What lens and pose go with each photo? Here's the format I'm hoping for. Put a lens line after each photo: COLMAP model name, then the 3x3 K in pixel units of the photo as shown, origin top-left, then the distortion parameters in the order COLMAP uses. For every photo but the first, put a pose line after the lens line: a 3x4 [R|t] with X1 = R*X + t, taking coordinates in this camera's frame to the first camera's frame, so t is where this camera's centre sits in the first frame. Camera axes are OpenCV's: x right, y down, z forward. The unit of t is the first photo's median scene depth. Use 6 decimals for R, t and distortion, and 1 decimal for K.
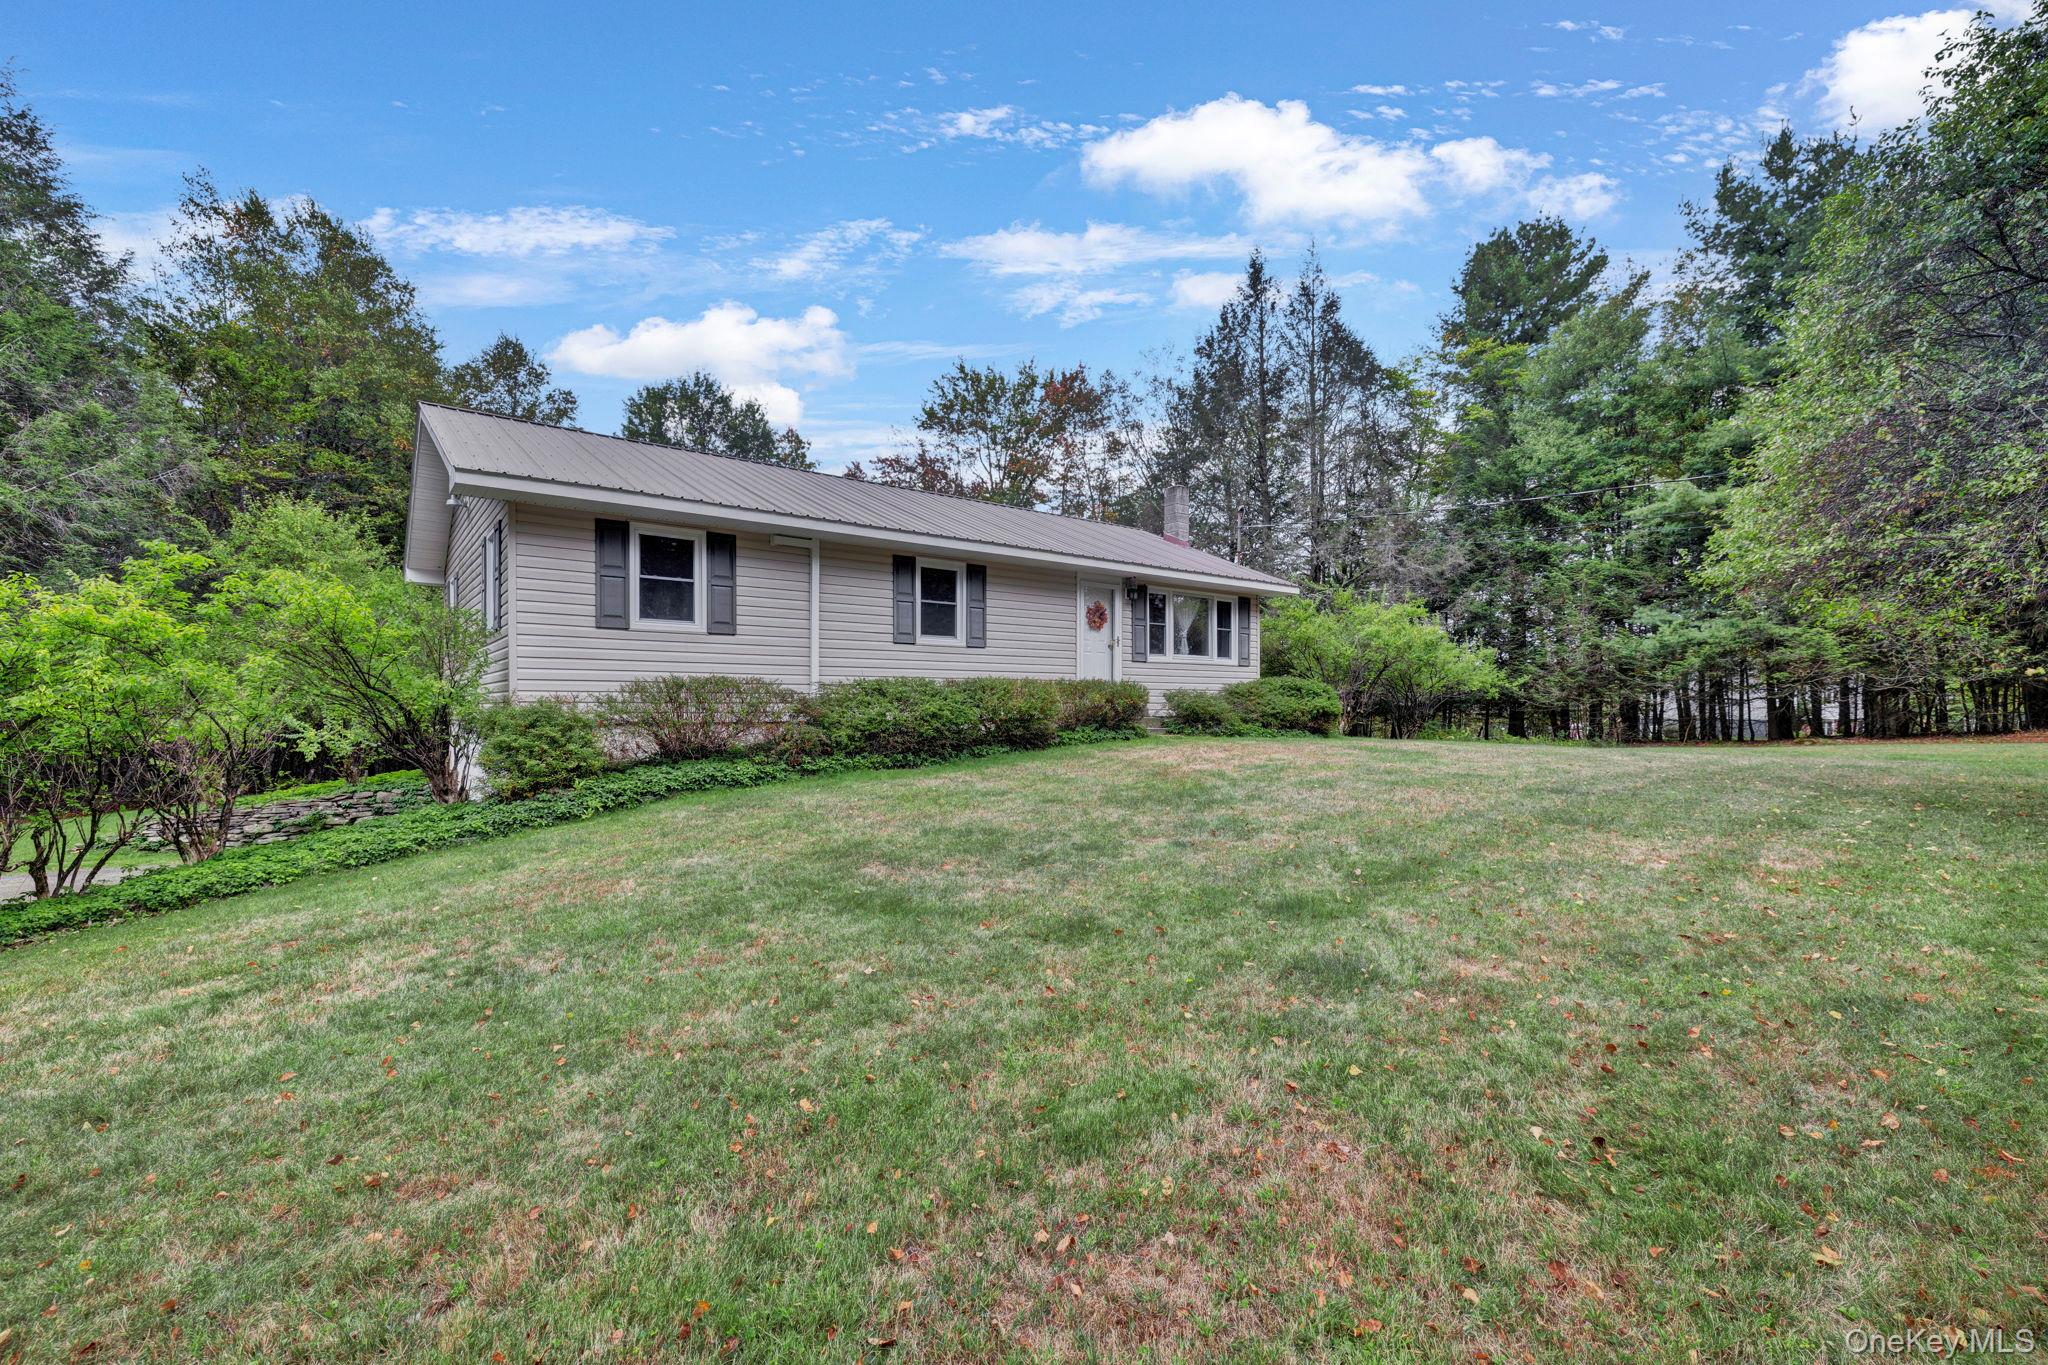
lens RADIAL K [[866.4, 0, 1019.4], [0, 866.4, 709.9], [0, 0, 1]] dist [-0.001022, 0.000188]
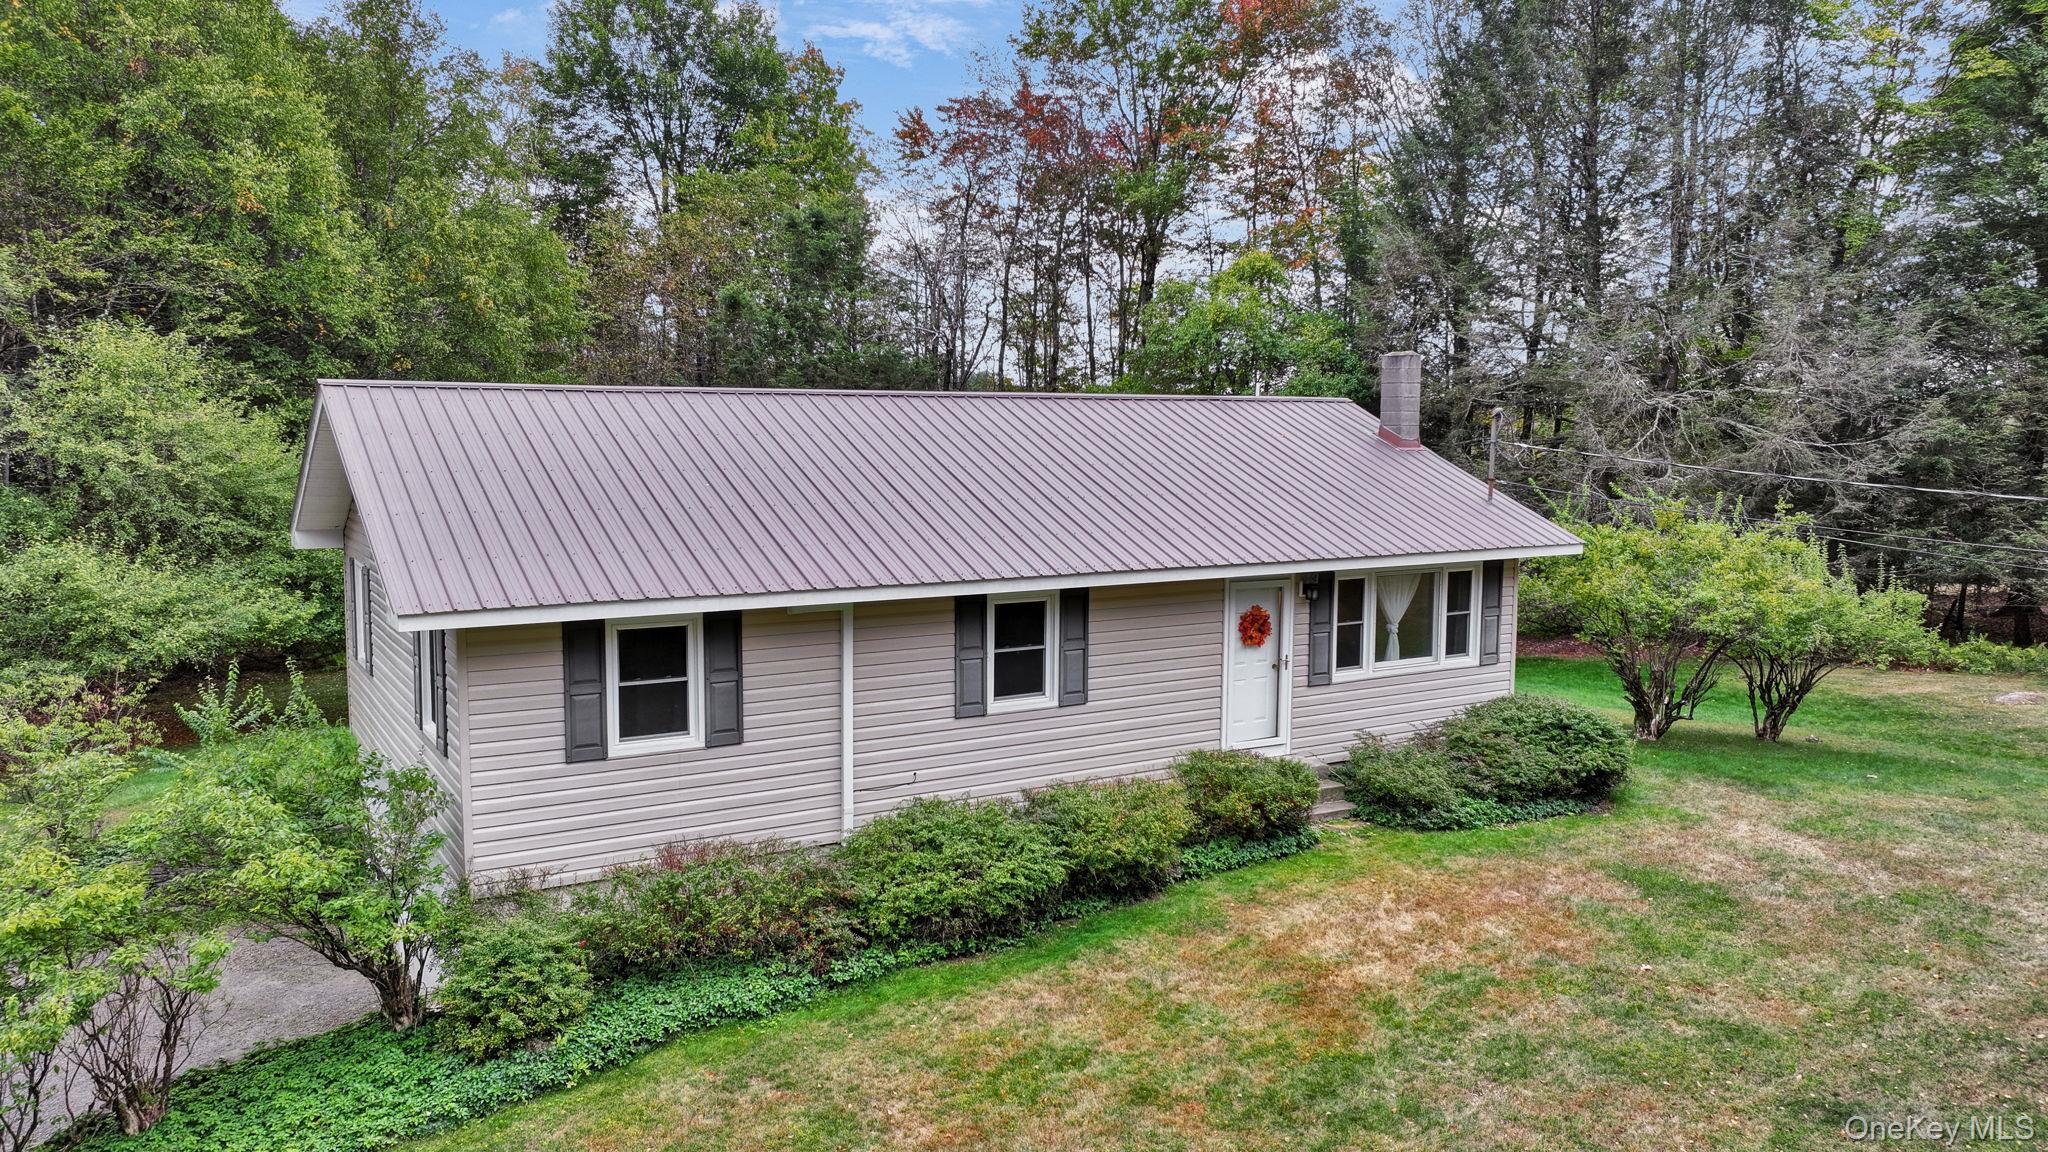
lens RADIAL K [[1440.2, 0, 1024.0], [0, 1440.2, 576.0], [0, 0, 1]] dist [0.004371, -0.004163]
pose [[0.993422, 0.020825, -0.112600, 0.037983], [-0.008989, 0.994471, 0.104622, -0.283469], [0.114156, -0.102921, 0.988117, -0.139614]]
